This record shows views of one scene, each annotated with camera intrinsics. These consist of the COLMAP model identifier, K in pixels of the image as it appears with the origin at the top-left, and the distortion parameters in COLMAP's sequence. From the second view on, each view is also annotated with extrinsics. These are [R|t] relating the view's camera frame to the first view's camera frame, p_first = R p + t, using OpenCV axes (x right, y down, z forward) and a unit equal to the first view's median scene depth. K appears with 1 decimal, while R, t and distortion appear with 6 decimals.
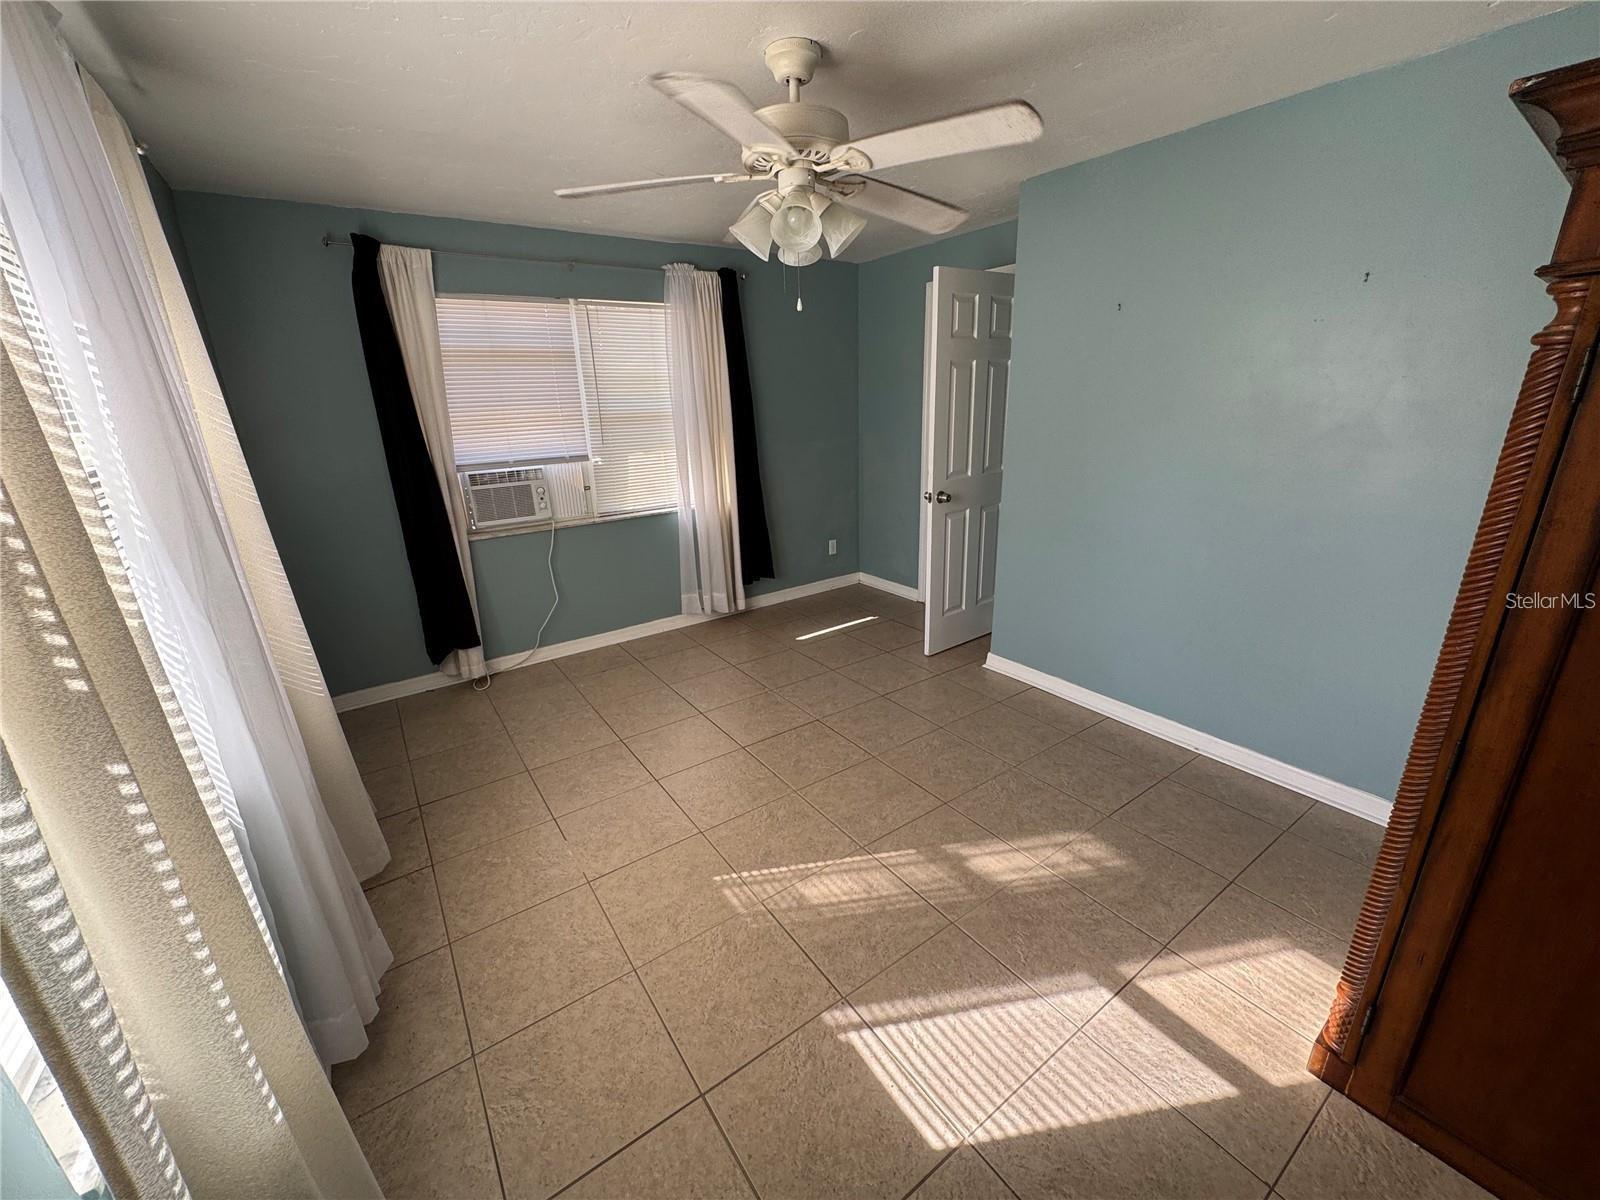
lens RADIAL K [[640.2, 0, 799.4], [0, 640.2, 604.4], [0, 0, 1]] dist [-0.000159, -0.000167]
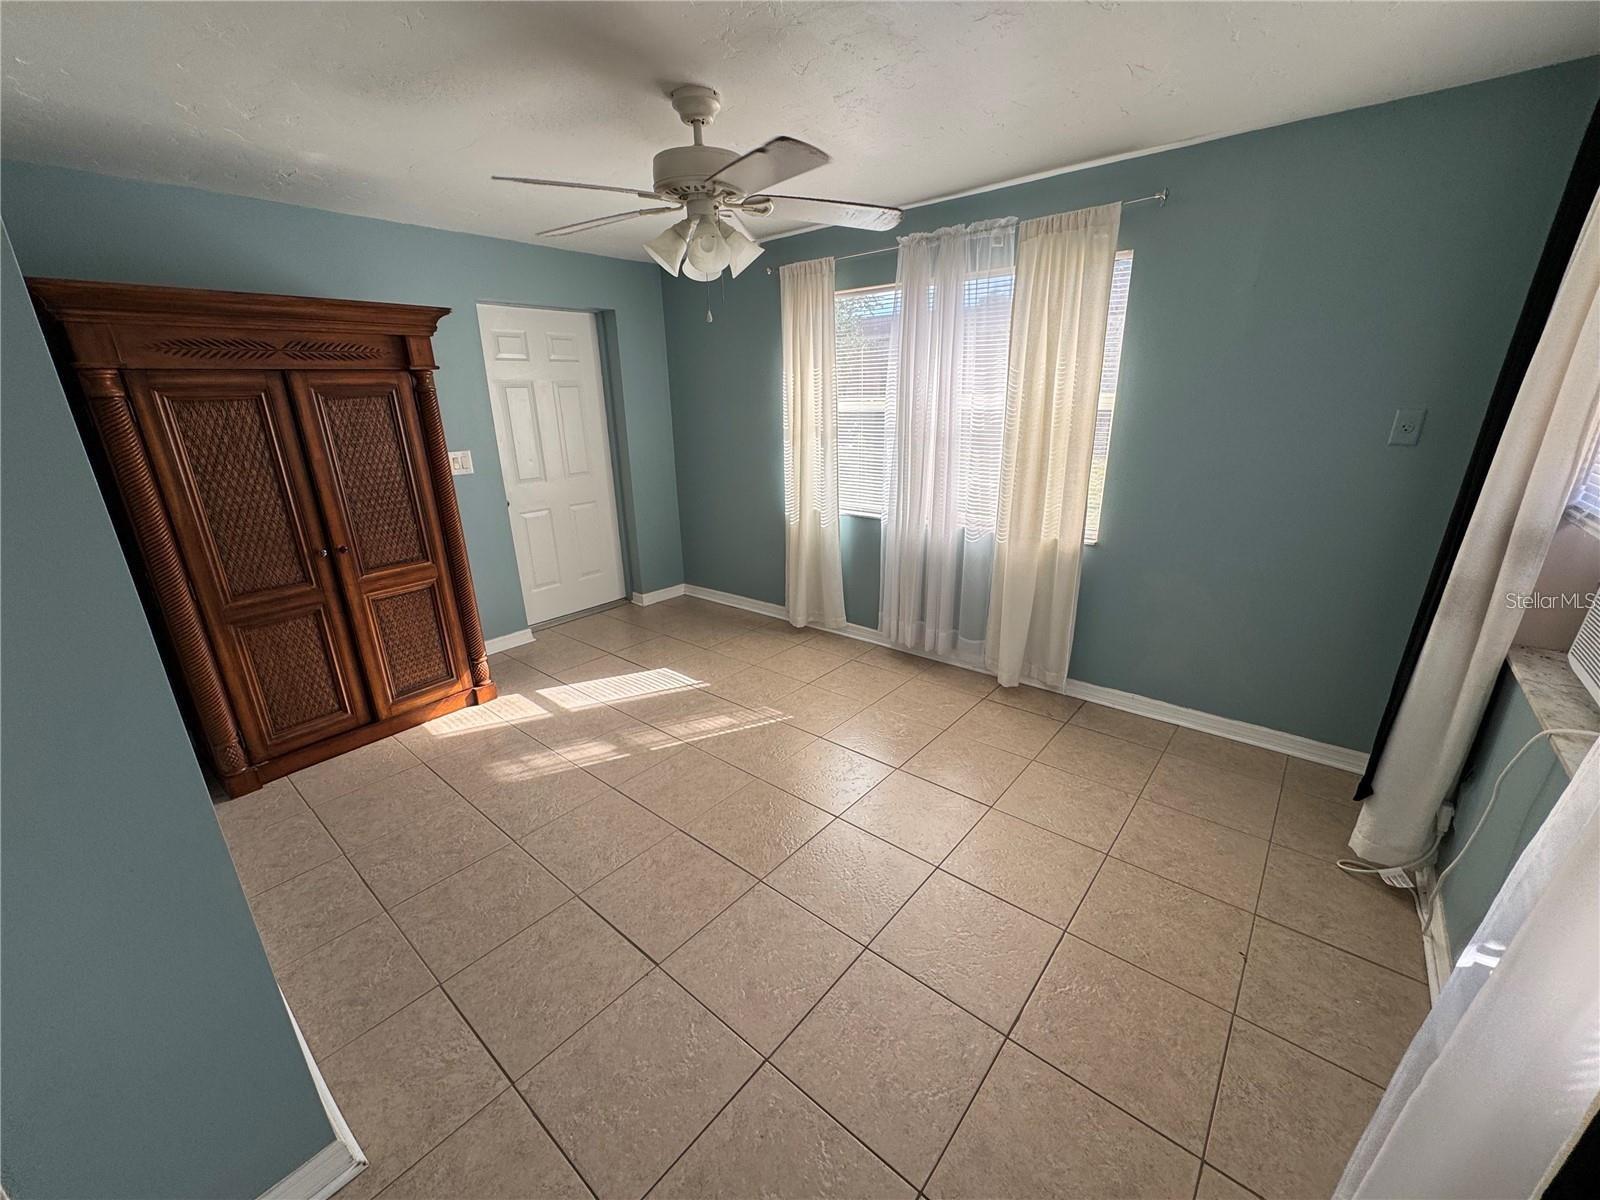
lens RADIAL K [[640.2, 0, 799.4], [0, 640.2, 604.4], [0, 0, 1]] dist [-0.000159, -0.000167]
pose [[-0.965935, 0.129335, -0.224149, 0.158647], [-0.030218, 0.803859, 0.594051, -0.705551], [0.257016, 0.580588, -0.772567, 2.115716]]
